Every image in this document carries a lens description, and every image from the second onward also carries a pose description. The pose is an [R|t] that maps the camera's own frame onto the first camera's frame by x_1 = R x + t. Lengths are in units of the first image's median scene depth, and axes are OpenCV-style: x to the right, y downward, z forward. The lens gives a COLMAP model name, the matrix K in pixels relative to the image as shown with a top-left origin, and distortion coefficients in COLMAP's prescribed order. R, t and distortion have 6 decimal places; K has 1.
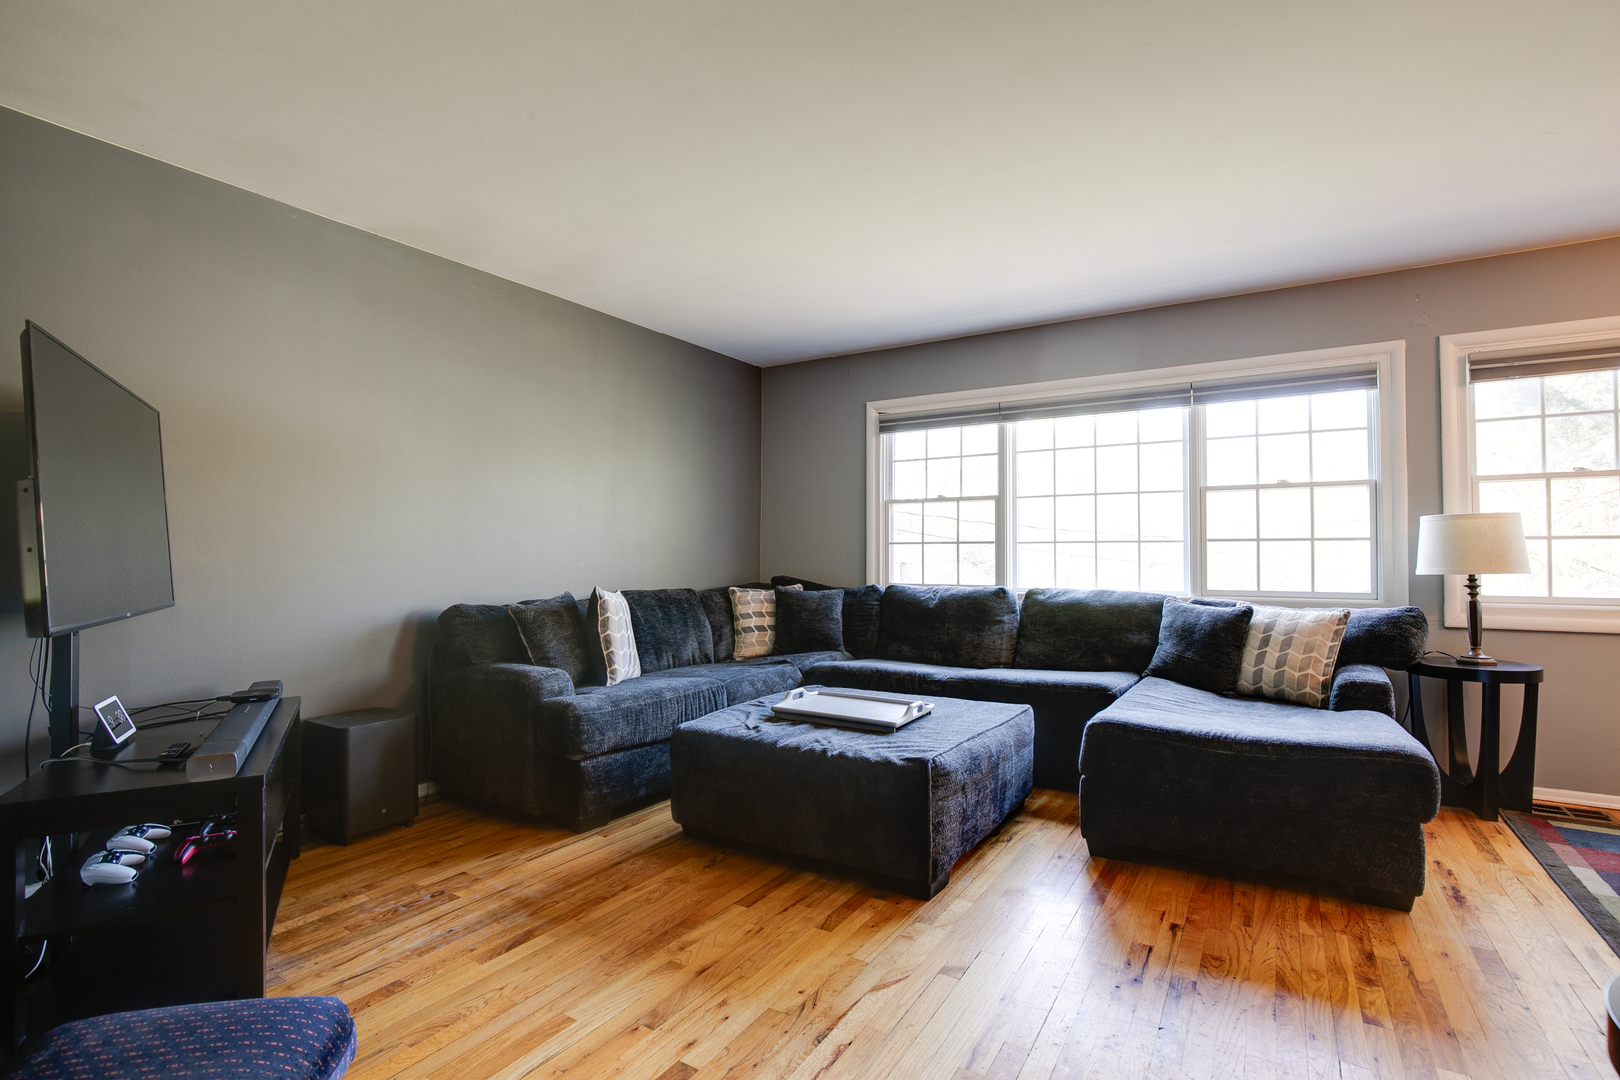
lens RADIAL K [[756.6, 0, 808.9], [0, 756.6, 539.5], [0, 0, 1]] dist [-0.026792, 0.001545]
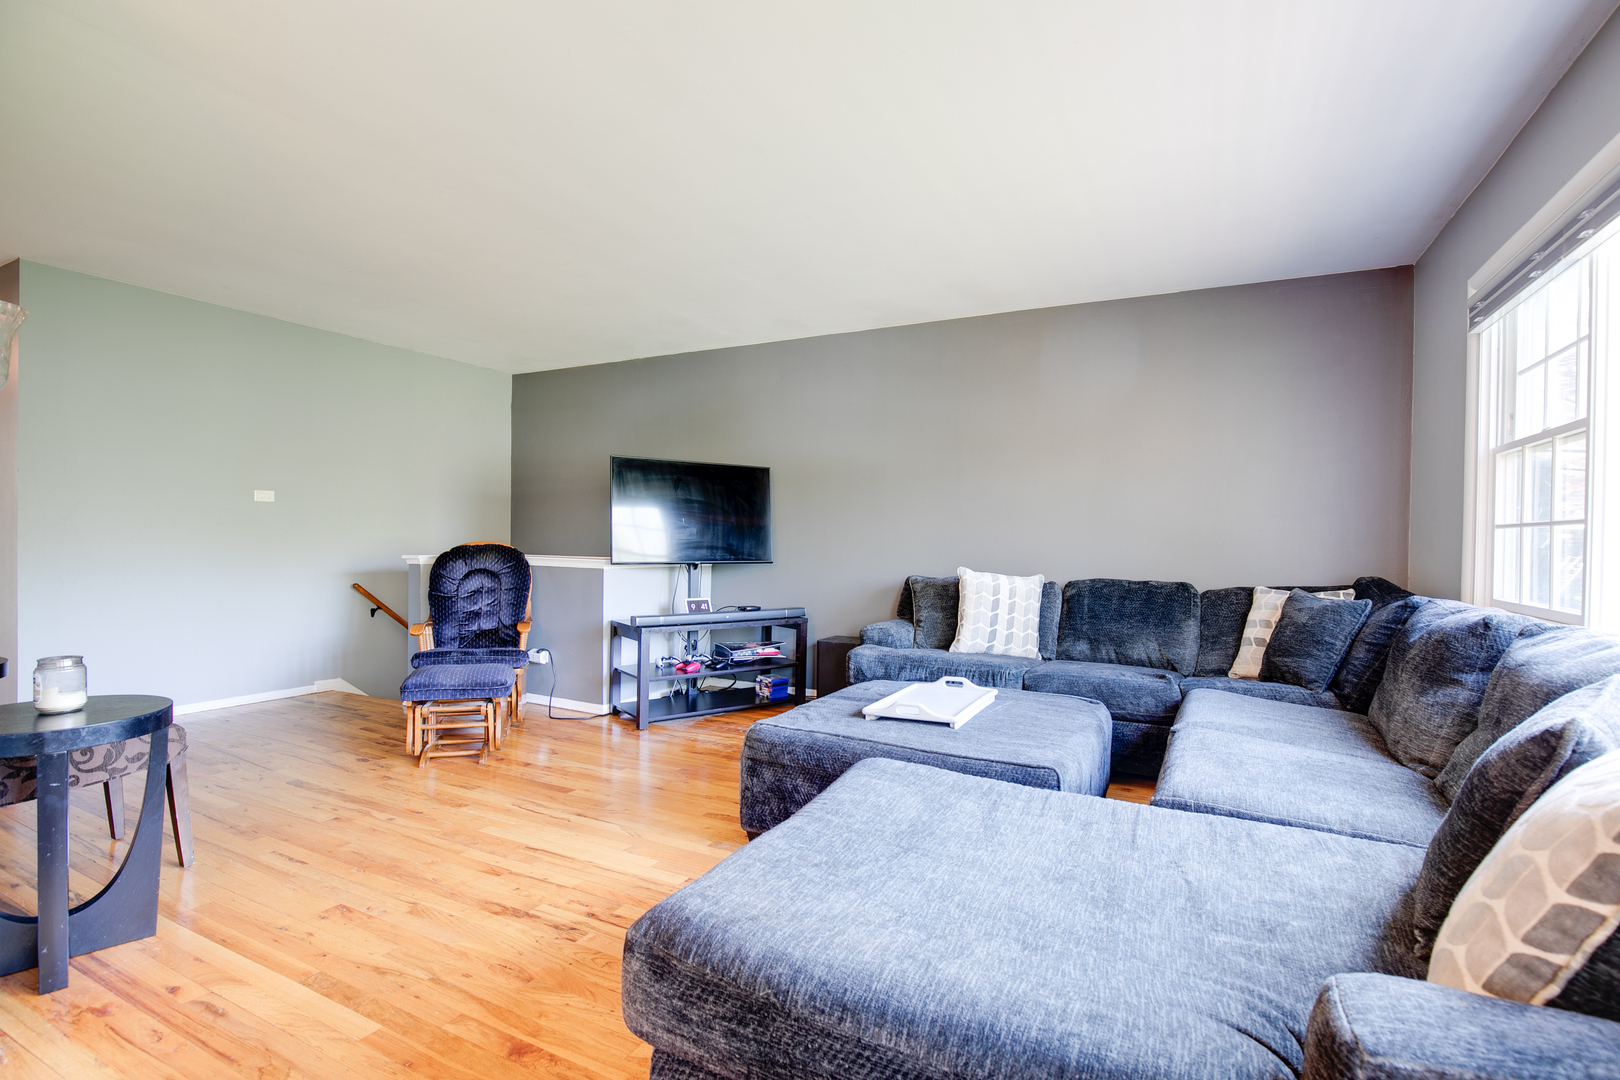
lens RADIAL K [[756.6, 0, 812.9], [0, 756.6, 541.5], [0, 0, 1]] dist [-0.026792, 0.001545]
pose [[0.081252, 0.009131, -0.996652, 0.724613], [0.009390, 0.999907, 0.009926, 0.006826], [0.996649, -0.010165, 0.081159, 0.566254]]
